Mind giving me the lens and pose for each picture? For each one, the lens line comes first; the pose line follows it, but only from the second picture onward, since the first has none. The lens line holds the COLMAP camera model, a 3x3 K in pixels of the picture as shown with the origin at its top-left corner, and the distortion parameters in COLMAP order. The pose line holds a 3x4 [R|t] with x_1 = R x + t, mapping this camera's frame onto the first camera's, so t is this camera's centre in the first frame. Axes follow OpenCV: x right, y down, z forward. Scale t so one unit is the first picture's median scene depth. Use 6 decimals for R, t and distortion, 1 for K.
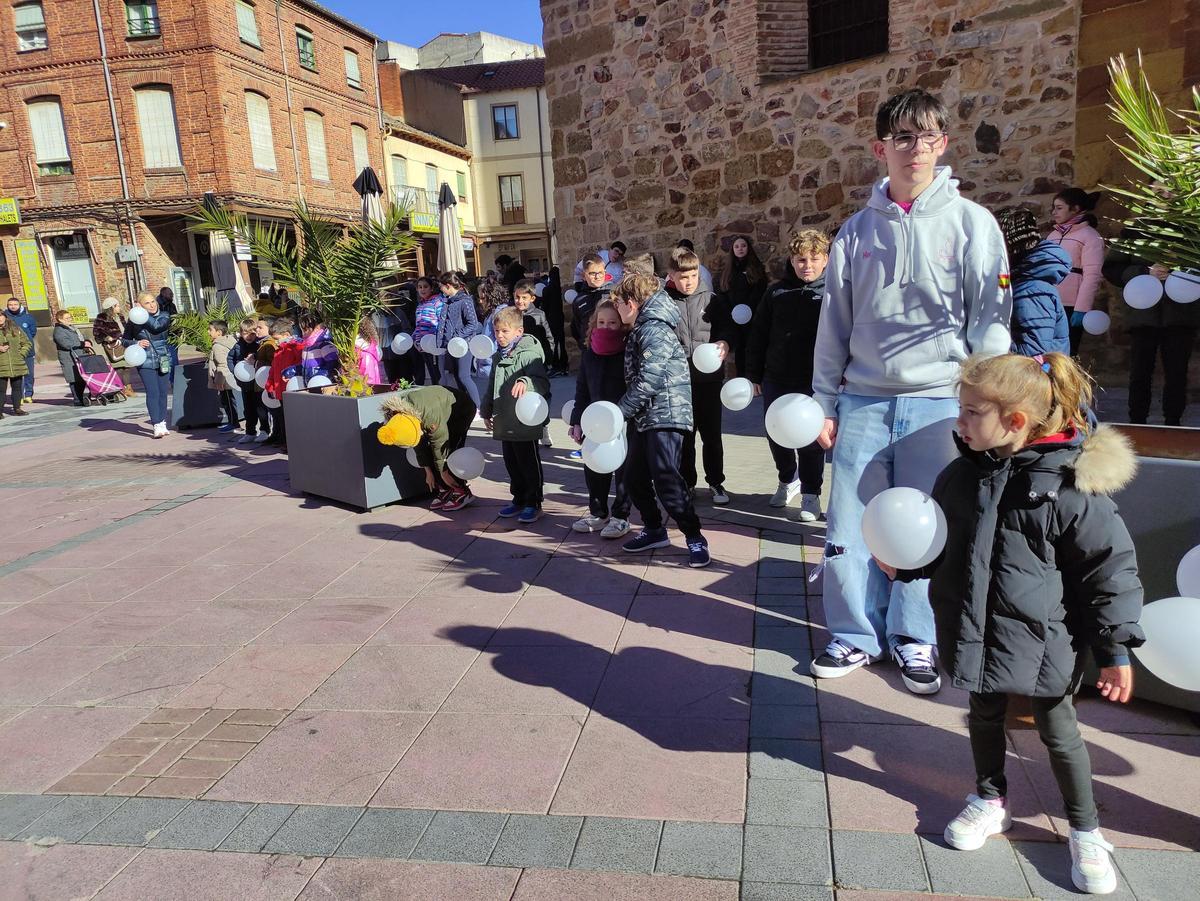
lens RADIAL K [[875.8, 0, 601.4], [0, 875.8, 464.1], [0, 0, 1]] dist [0.050252, -0.048505]
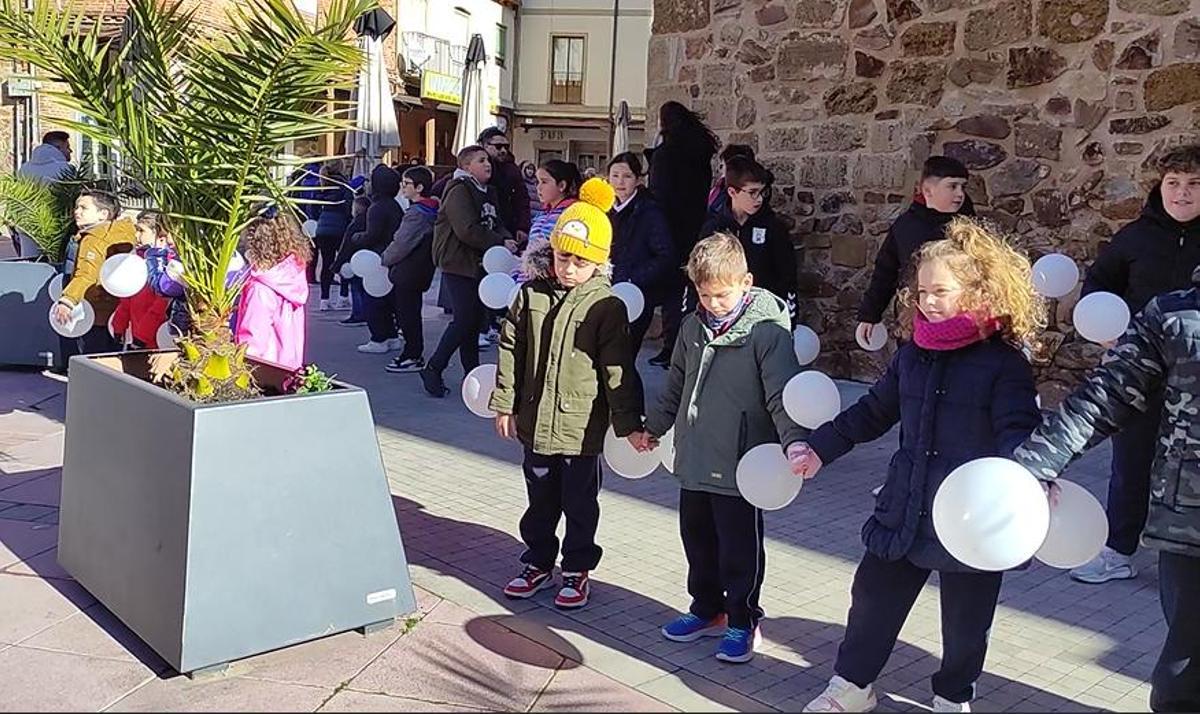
lens RADIAL K [[1202.0, 0, 596.8], [0, 1202.0, 397.9], [0, 0, 1]] dist [0.027533, -0.008250]
pose [[0.992427, 0.114725, -0.043894, -0.030326], [-0.116183, 0.992704, -0.032242, -0.043132], [0.039875, 0.037097, 0.998516, 0.218023]]
